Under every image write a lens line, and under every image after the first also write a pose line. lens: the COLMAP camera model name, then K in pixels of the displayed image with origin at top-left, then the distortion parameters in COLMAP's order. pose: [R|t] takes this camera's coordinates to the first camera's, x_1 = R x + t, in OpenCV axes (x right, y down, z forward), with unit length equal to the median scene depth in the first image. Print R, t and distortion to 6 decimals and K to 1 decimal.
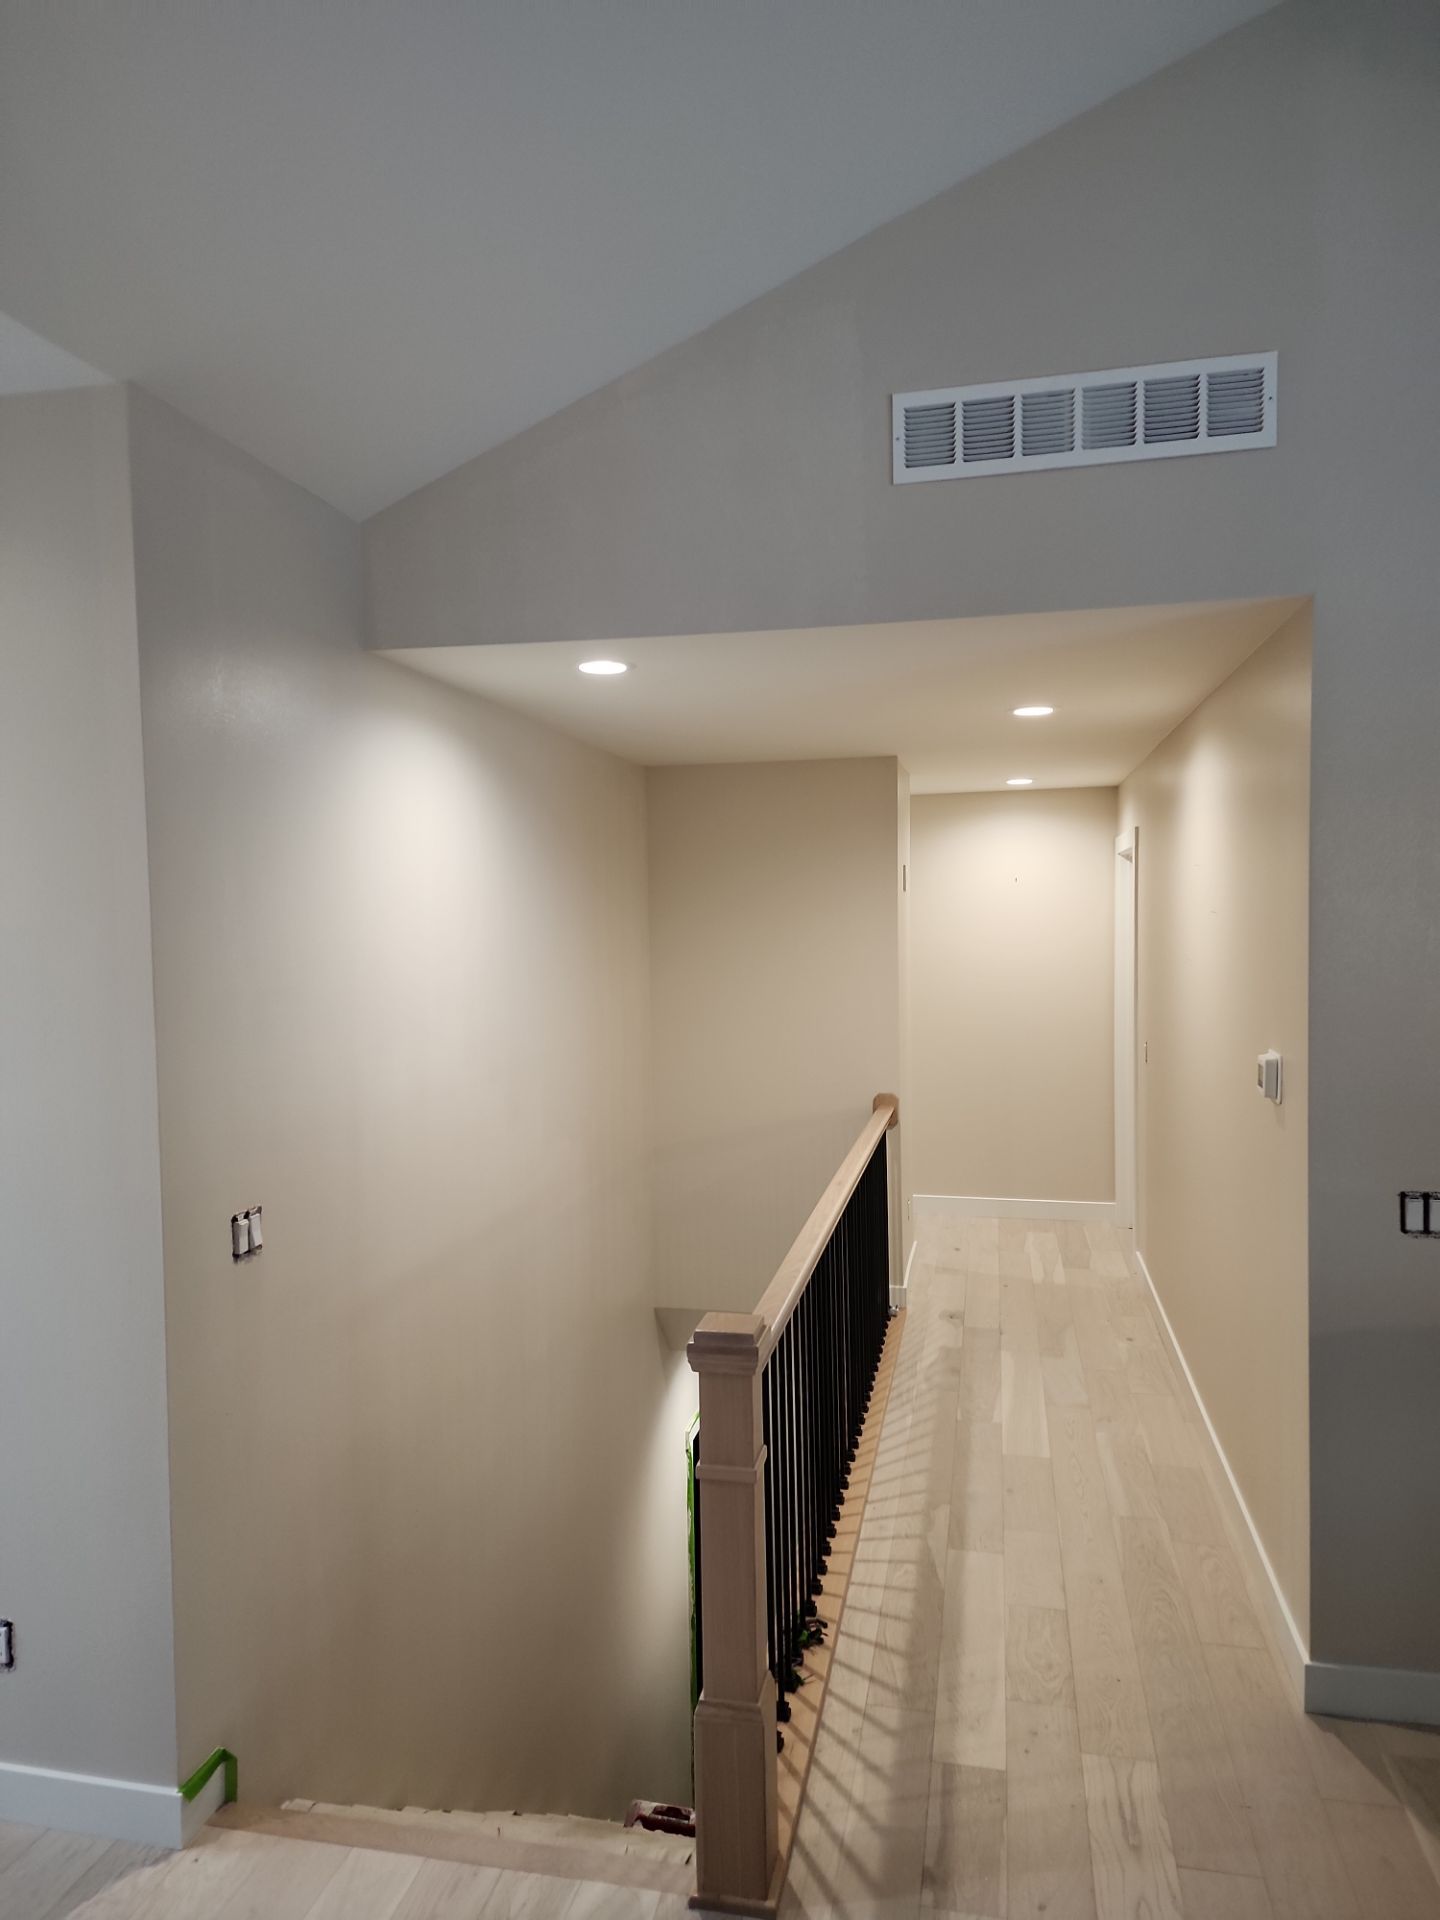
lens RADIAL K [[1273.3, 0, 734.0], [0, 1273.3, 959.3], [0, 0, 1]] dist [0.082385, -0.068104]
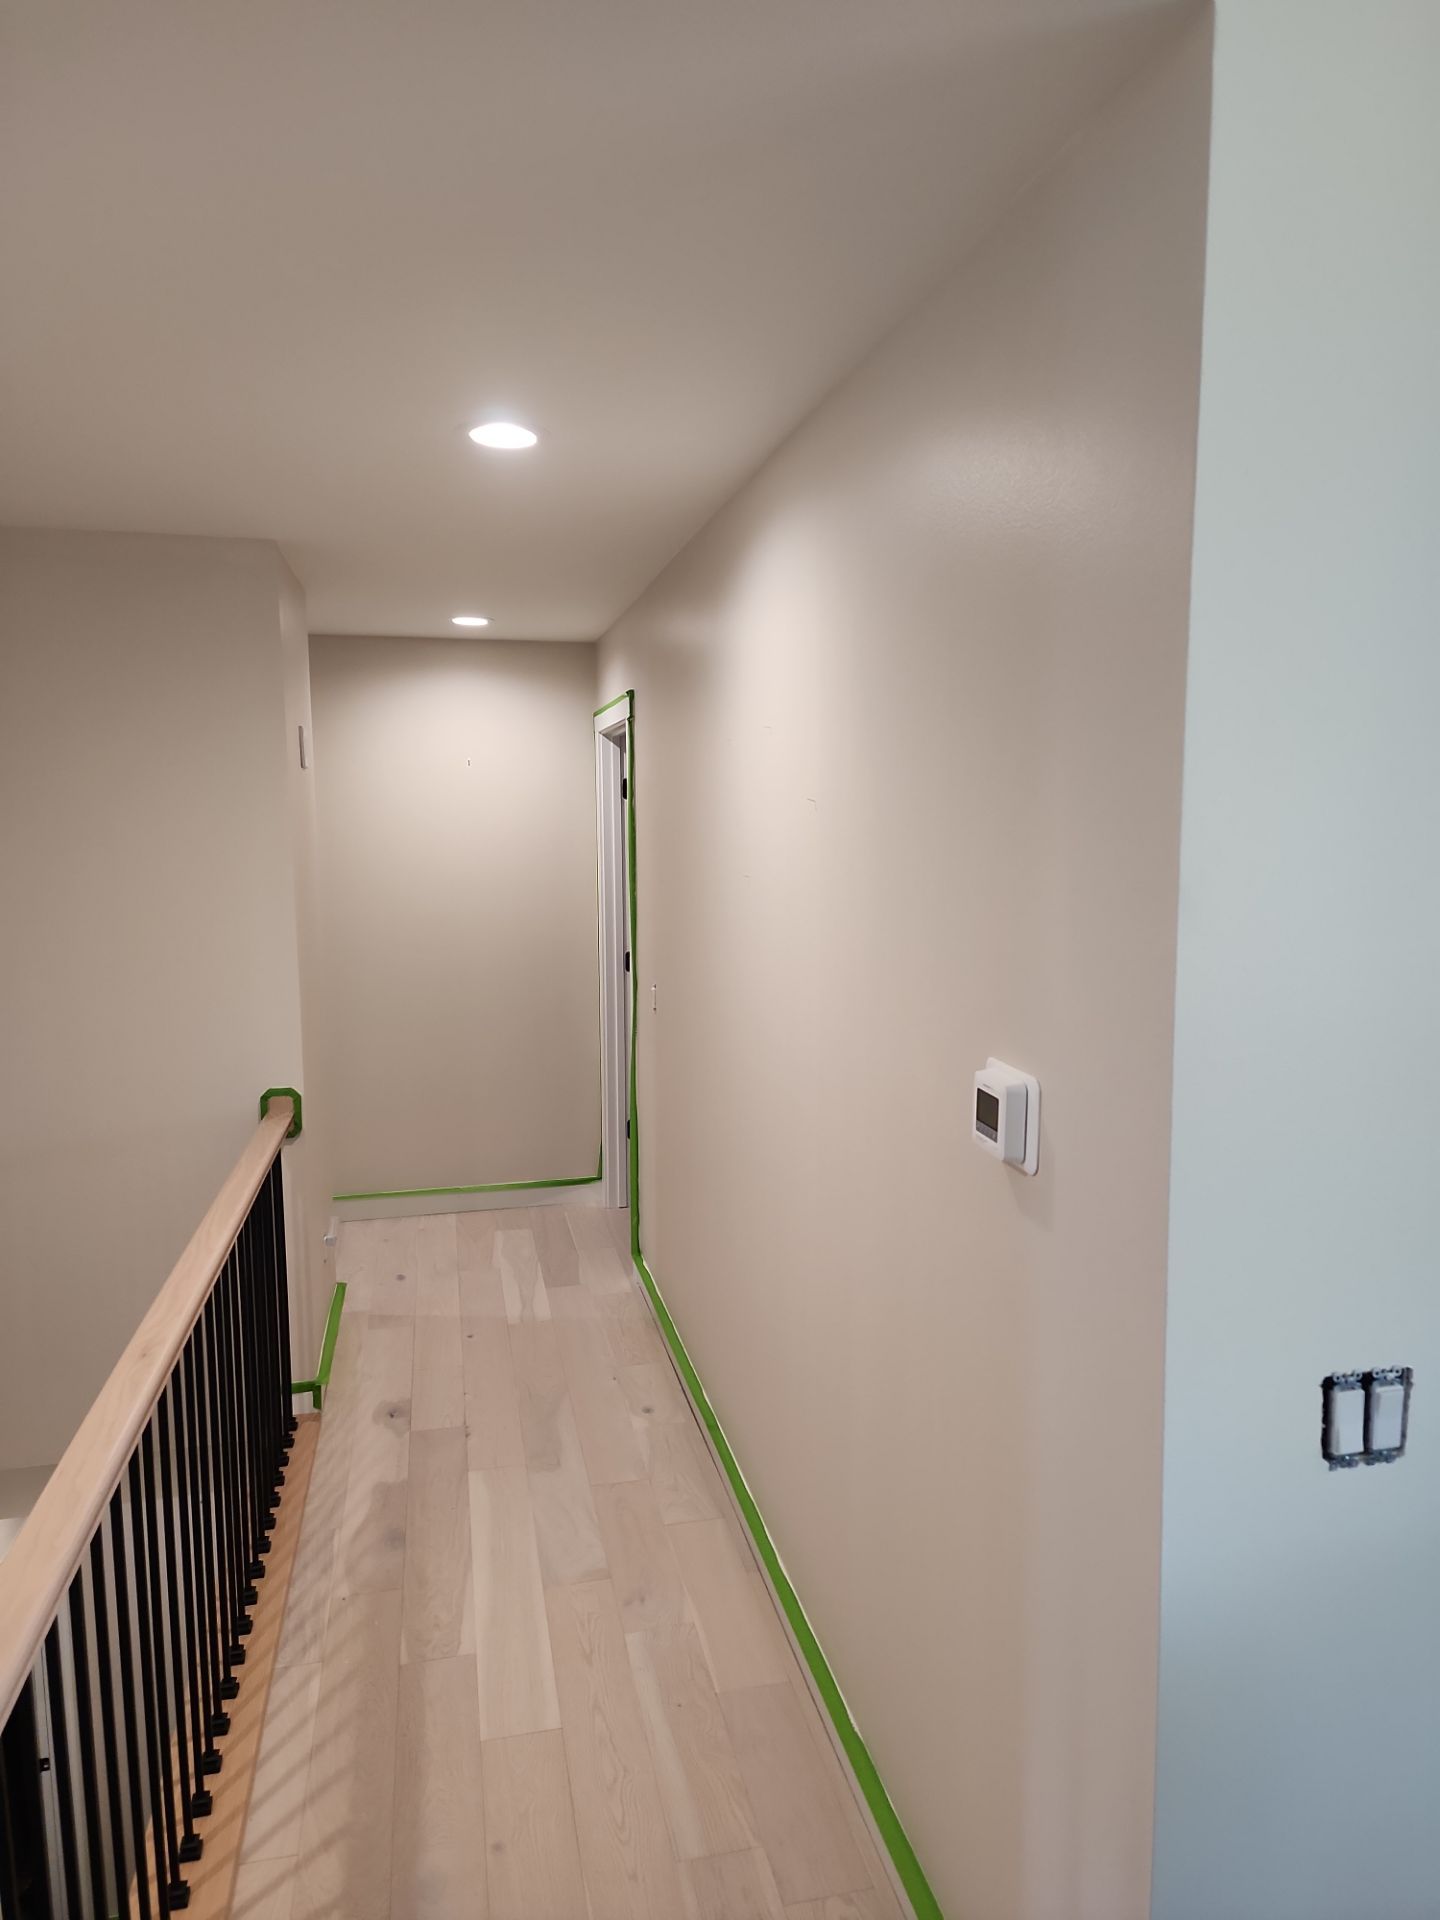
lens RADIAL K [[1273.3, 0, 731.1], [0, 1273.3, 957.5], [0, 0, 1]] dist [0.082385, -0.068104]
pose [[0.910285, -0.048675, 0.411111, 0.073311], [0.019690, 0.997031, 0.074447, -0.006213], [-0.413514, -0.059673, 0.908540, 0.369961]]
